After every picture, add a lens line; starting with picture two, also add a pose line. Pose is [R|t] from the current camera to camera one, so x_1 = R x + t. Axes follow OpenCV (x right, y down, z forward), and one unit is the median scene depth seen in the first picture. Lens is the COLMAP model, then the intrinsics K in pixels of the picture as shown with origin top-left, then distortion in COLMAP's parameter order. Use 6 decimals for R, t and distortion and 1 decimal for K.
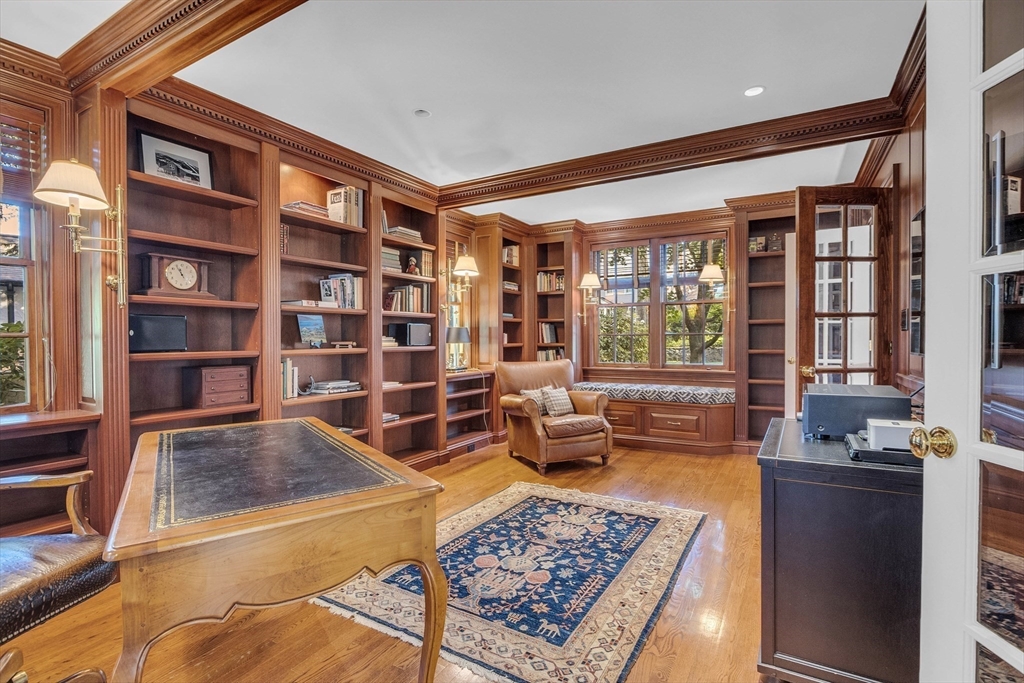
lens RADIAL K [[493.2, 0, 512.0], [0, 493.2, 341.5], [0, 0, 1]] dist [-0.001060, 0.000103]
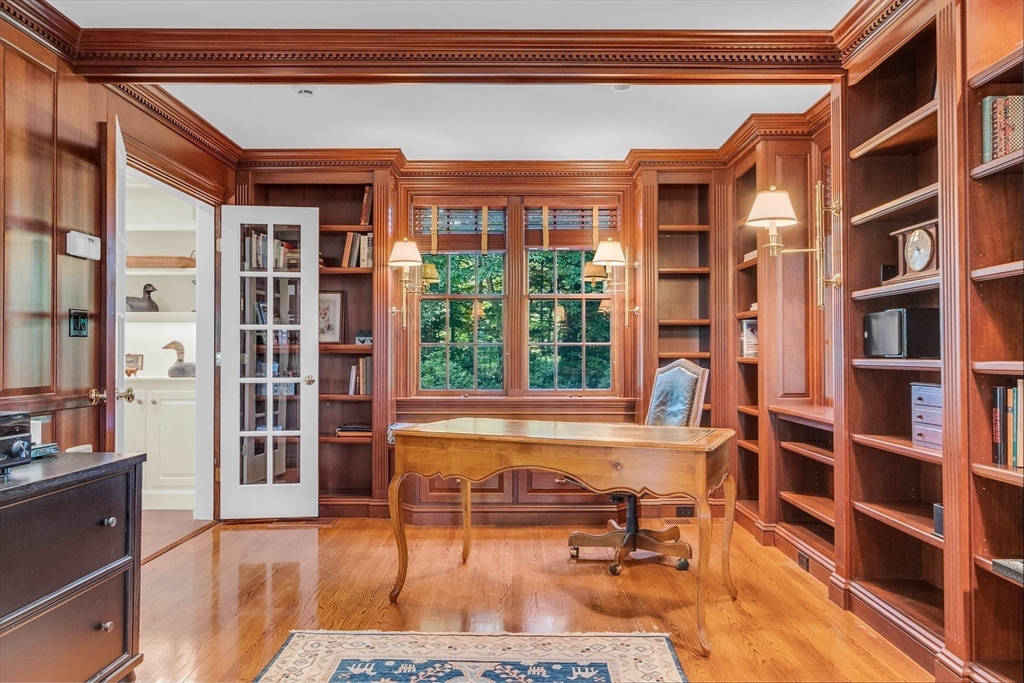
lens RADIAL K [[681.5, 0, 512.0], [0, 681.5, 341.5], [0, 0, 1]] dist [-0.000972, -0.000129]
pose [[-0.865059, -0.003538, -0.501658, 0.428581], [-0.000763, 0.999983, -0.005736, 0.002582], [0.501670, -0.004580, -0.865047, 2.056910]]
